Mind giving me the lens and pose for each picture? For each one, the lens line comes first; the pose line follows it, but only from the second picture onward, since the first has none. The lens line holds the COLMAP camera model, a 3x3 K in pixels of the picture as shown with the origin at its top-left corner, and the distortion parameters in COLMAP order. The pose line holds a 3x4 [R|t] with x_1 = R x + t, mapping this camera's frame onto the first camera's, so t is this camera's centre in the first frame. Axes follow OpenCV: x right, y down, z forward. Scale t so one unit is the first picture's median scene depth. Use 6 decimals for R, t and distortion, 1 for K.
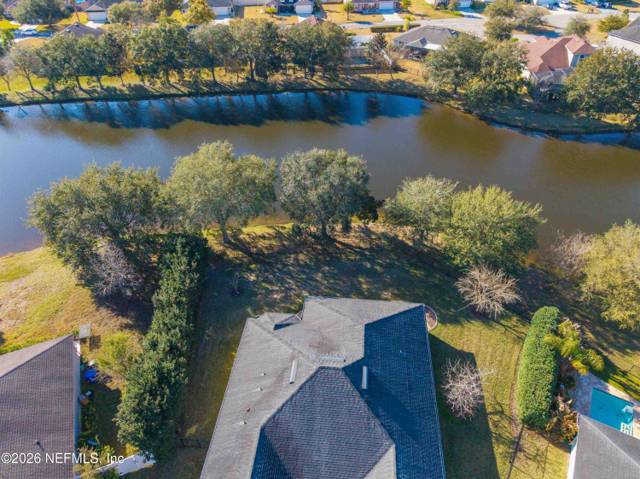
lens RADIAL K [[449.4, 0, 320.0], [0, 449.4, 239.5], [0, 0, 1]] dist [0.001285, -0.001275]
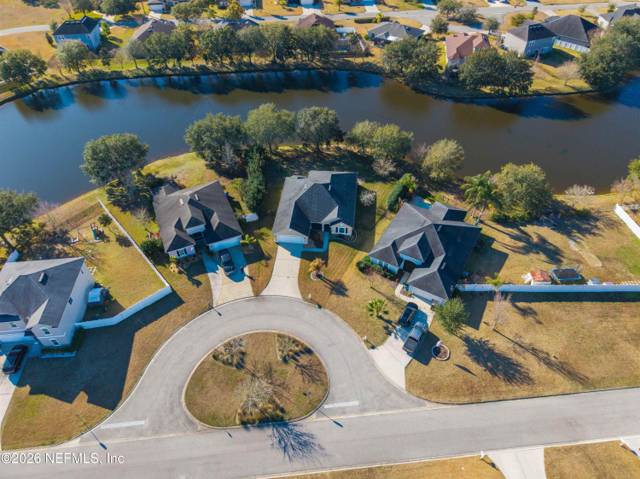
lens RADIAL K [[389.1, 0, 308.8], [0, 389.1, 239.7], [0, 0, 1]] dist [-0.000830, -0.000711]
pose [[0.999696, 0.012377, -0.021308, 0.006824], [-0.009607, 0.992045, 0.125519, 0.107134], [0.022692, -0.125276, 0.991862, -0.508415]]
